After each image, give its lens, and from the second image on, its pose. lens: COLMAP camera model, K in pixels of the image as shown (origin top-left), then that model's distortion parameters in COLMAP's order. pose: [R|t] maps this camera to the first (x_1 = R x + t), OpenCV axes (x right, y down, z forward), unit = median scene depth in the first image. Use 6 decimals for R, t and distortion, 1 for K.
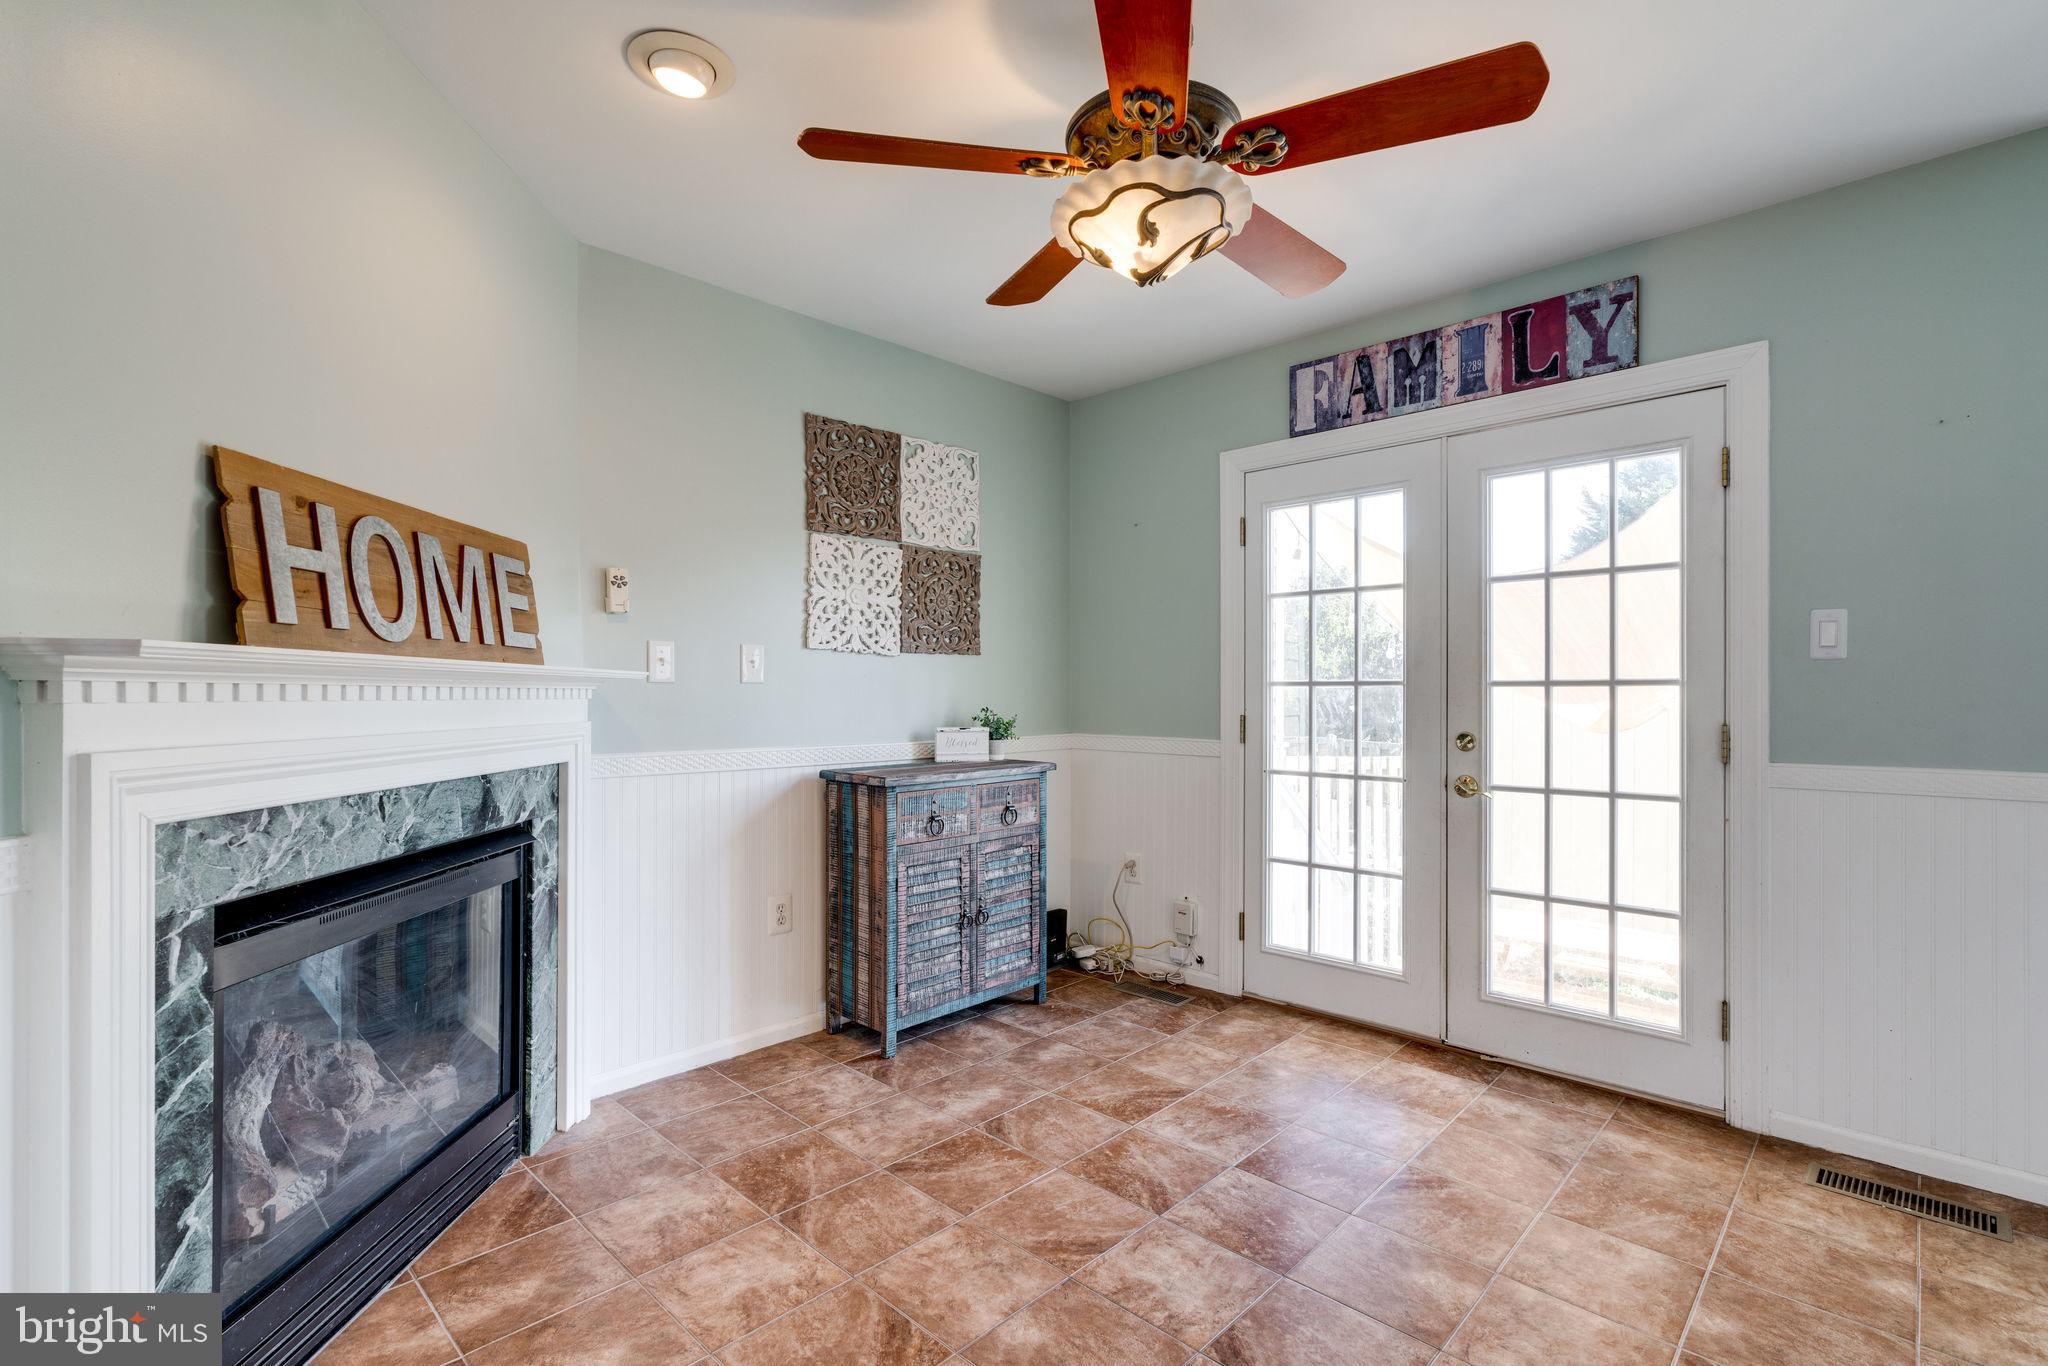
lens RADIAL K [[920.1, 0, 1045.9], [0, 920.1, 693.3], [0, 0, 1]] dist [-0.000252, 0.001011]
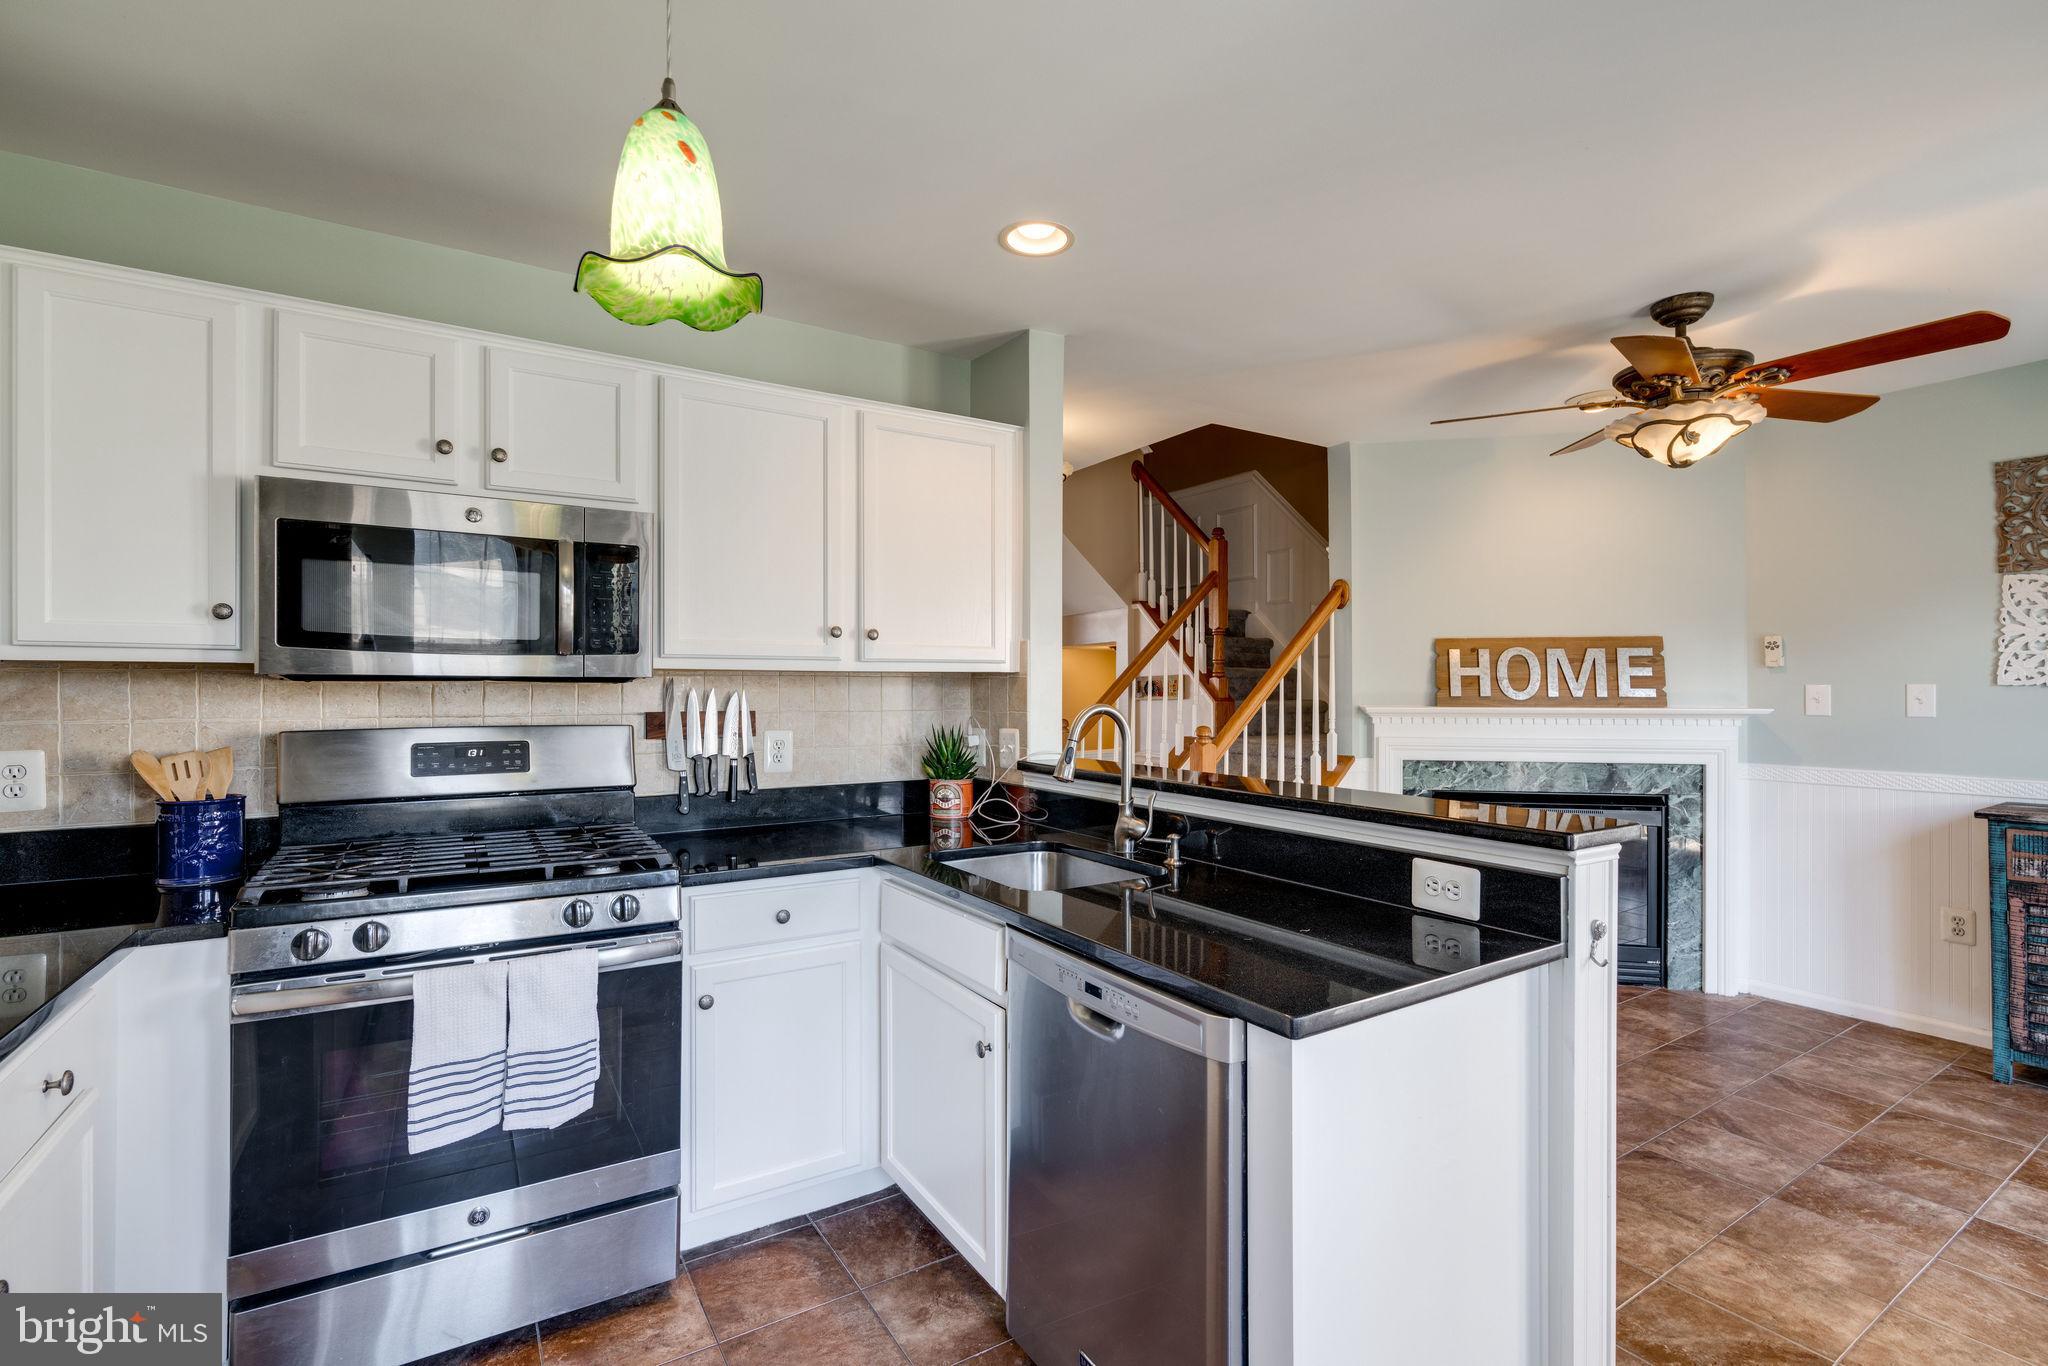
lens RADIAL K [[920.1, 0, 1004.0], [0, 920.1, 697.7], [0, 0, 1]] dist [-0.000252, 0.001011]
pose [[-0.256177, 0.006922, -0.966605, 1.437600], [0.001077, 0.999976, 0.006876, -0.058737], [0.966629, 0.000720, -0.256178, 0.236334]]
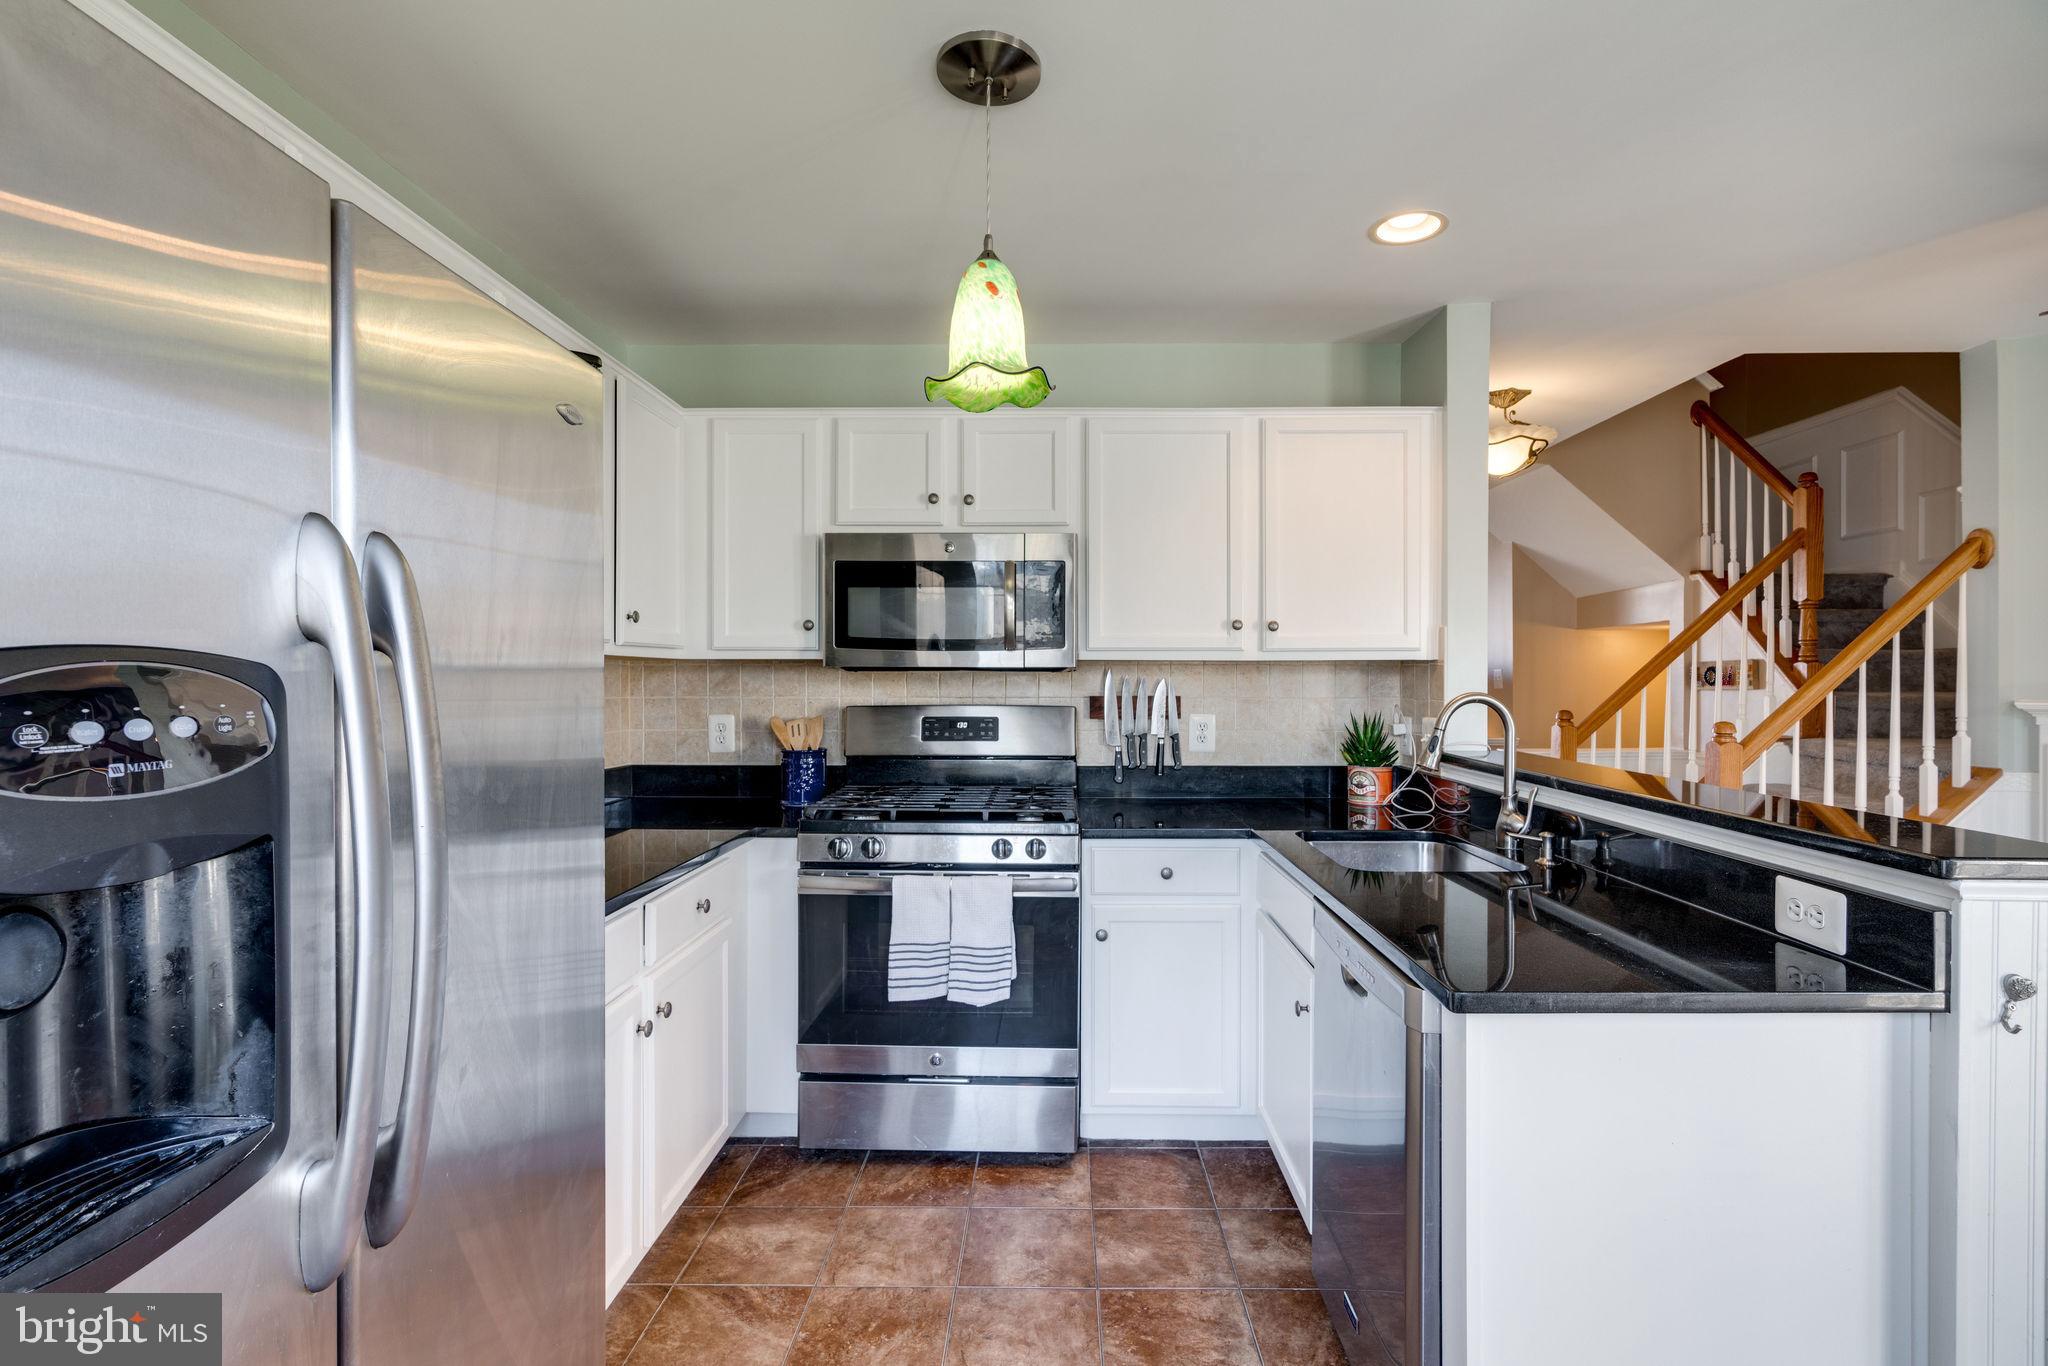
lens RADIAL K [[920.1, 0, 1039.4], [0, 920.1, 685.0], [0, 0, 1]] dist [-0.000252, 0.001011]
pose [[-0.735391, 0.004534, -0.677628, 1.438339], [0.000095, 0.999978, 0.006588, -0.059237], [0.677643, 0.004780, -0.735375, 0.472235]]
